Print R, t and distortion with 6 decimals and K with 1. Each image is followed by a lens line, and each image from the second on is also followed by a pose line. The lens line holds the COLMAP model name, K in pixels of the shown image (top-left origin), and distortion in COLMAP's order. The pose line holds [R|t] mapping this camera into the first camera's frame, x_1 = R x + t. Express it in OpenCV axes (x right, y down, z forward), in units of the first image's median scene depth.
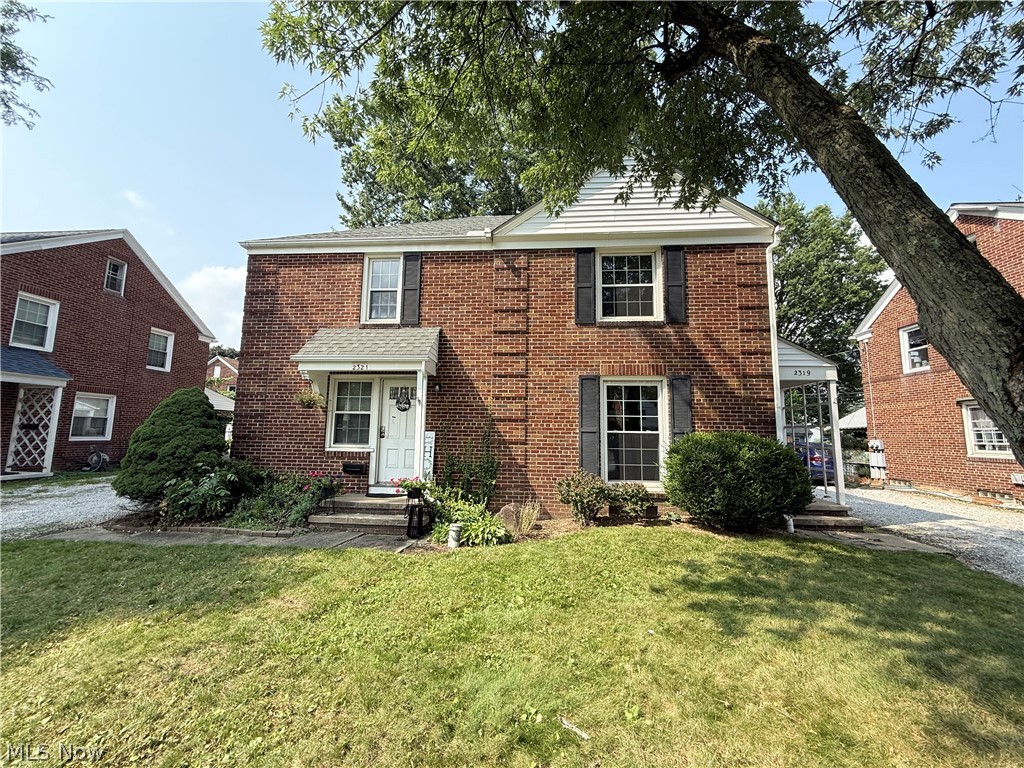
lens RADIAL K [[409.3, 0, 510.4], [0, 409.3, 384.2], [0, 0, 1]] dist [0.000687, 0.000054]
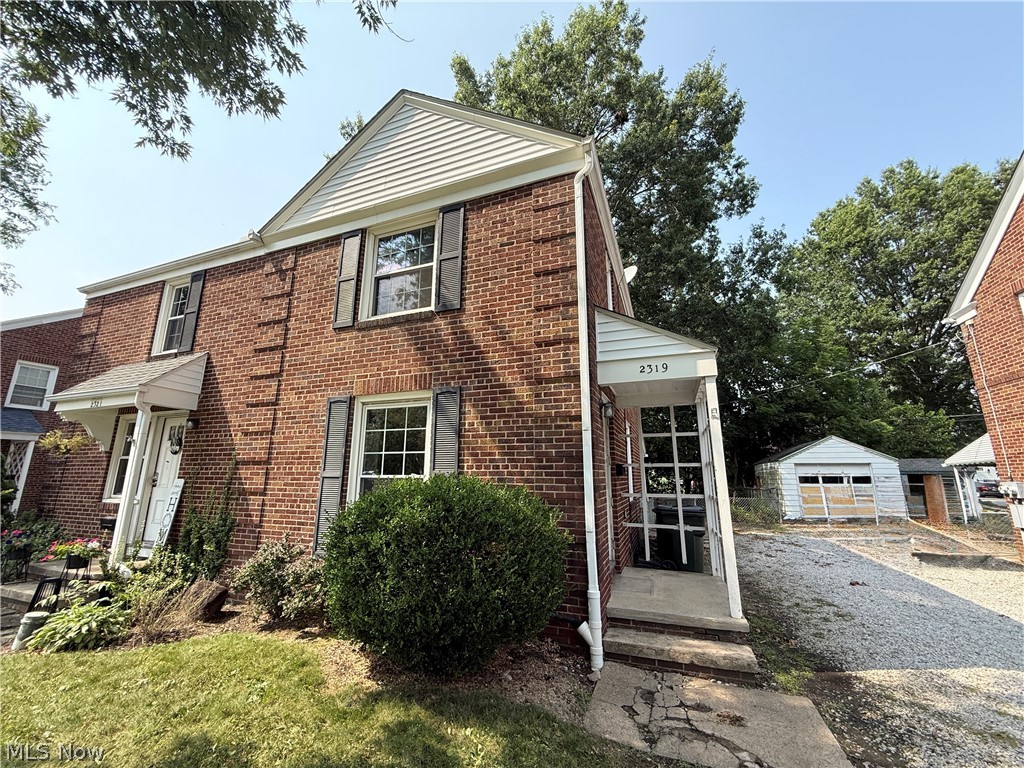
lens RADIAL K [[409.3, 0, 507.5], [0, 409.3, 383.3], [0, 0, 1]] dist [0.000687, 0.000054]
pose [[0.959207, -0.074110, -0.272818, 0.648770], [0.045619, 0.992957, -0.109343, 0.045215], [0.279000, 0.092437, 0.955832, 0.380582]]
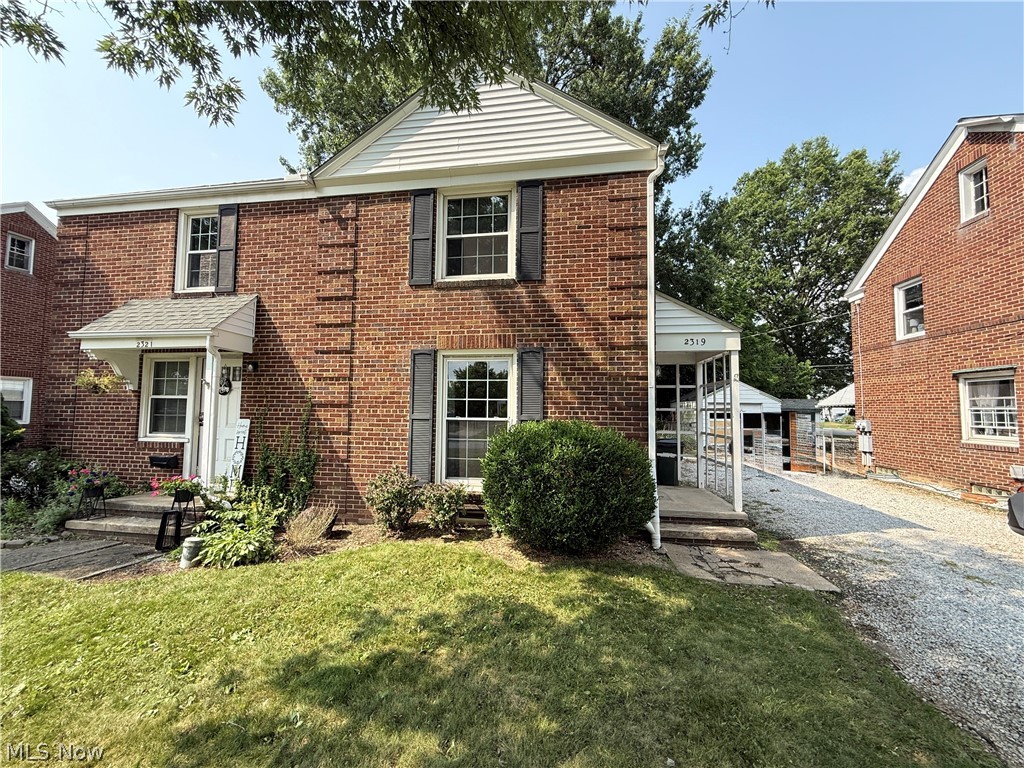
lens RADIAL K [[409.3, 0, 509.1], [0, 409.3, 383.9], [0, 0, 1]] dist [0.000687, 0.000054]
pose [[0.997209, -0.010215, -0.073964, 0.406401], [0.014734, 0.998040, 0.060824, -0.000453], [0.073198, -0.061744, 0.995404, 0.196424]]
